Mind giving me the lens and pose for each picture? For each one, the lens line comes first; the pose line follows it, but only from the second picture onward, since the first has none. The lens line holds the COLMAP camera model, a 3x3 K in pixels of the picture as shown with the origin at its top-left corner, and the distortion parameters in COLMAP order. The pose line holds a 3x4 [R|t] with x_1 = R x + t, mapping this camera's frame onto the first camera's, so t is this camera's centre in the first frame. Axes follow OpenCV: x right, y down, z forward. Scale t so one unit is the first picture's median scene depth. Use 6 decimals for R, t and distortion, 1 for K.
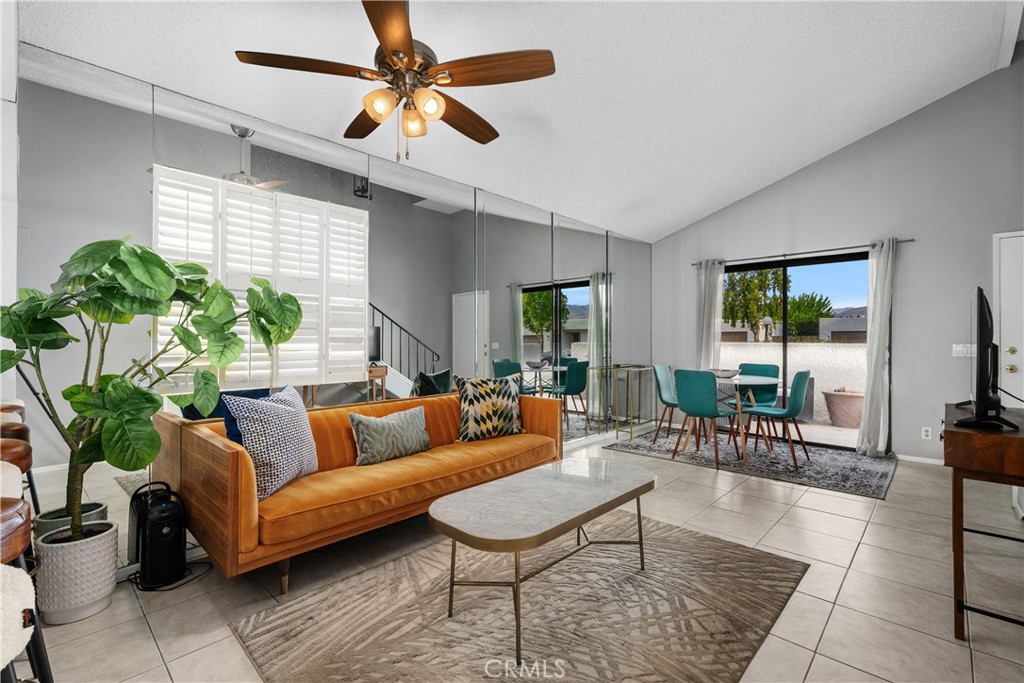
lens RADIAL K [[456.0, 0, 506.7], [0, 456.0, 338.2], [0, 0, 1]] dist [0.001798, -0.000559]
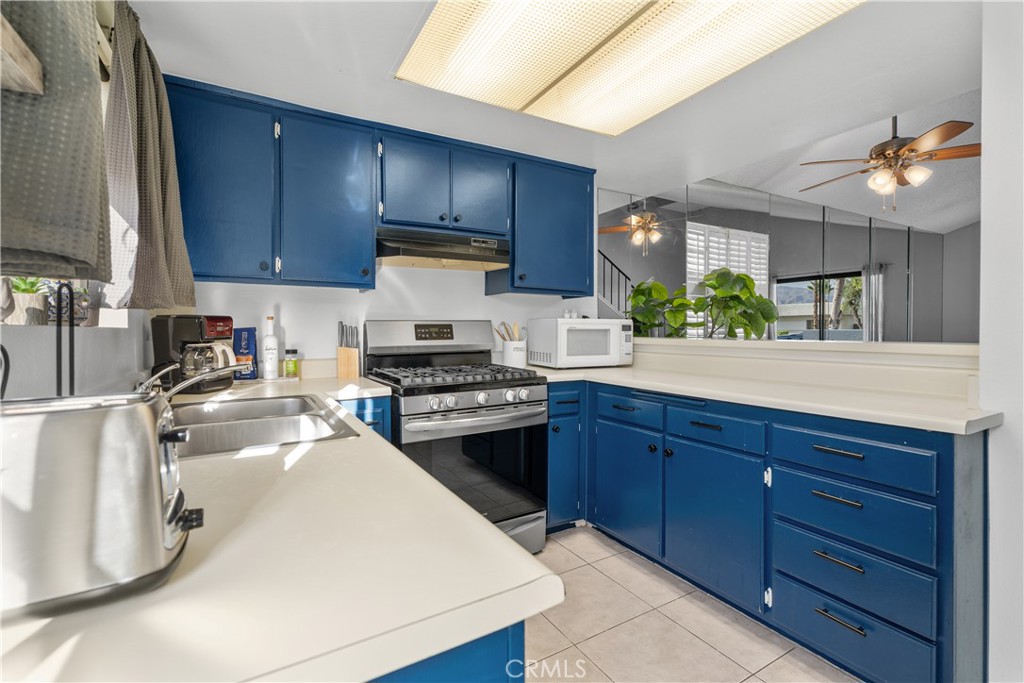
lens RADIAL K [[457.1, 0, 512.0], [0, 457.1, 341.5], [0, 0, 1]] dist [0.002079, 0.000749]
pose [[0.960636, 0.005650, -0.277753, -0.416969], [0.004362, 0.999363, 0.035412, -0.001064], [0.277777, -0.035230, 0.959999, -0.366216]]
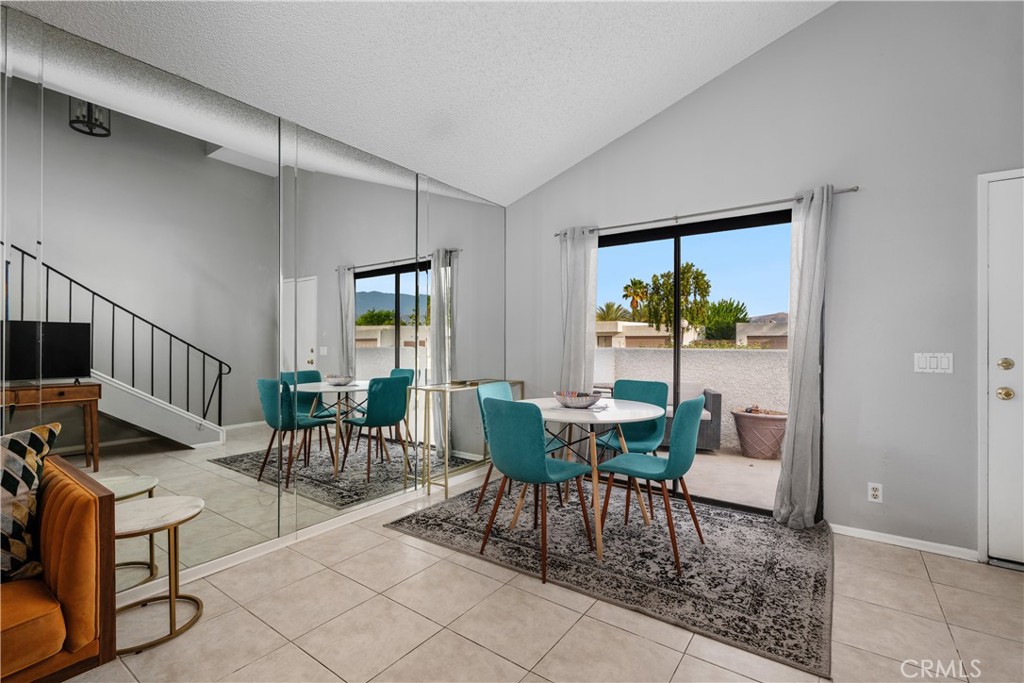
lens RADIAL K [[457.1, 0, 512.0], [0, 457.1, 341.5], [0, 0, 1]] dist [0.002079, 0.000749]
pose [[0.989791, 0.004117, 0.142464, 0.272646], [-0.004167, 0.999991, 0.000059, 0.000023], [-0.142463, -0.000652, 0.989800, 0.366195]]
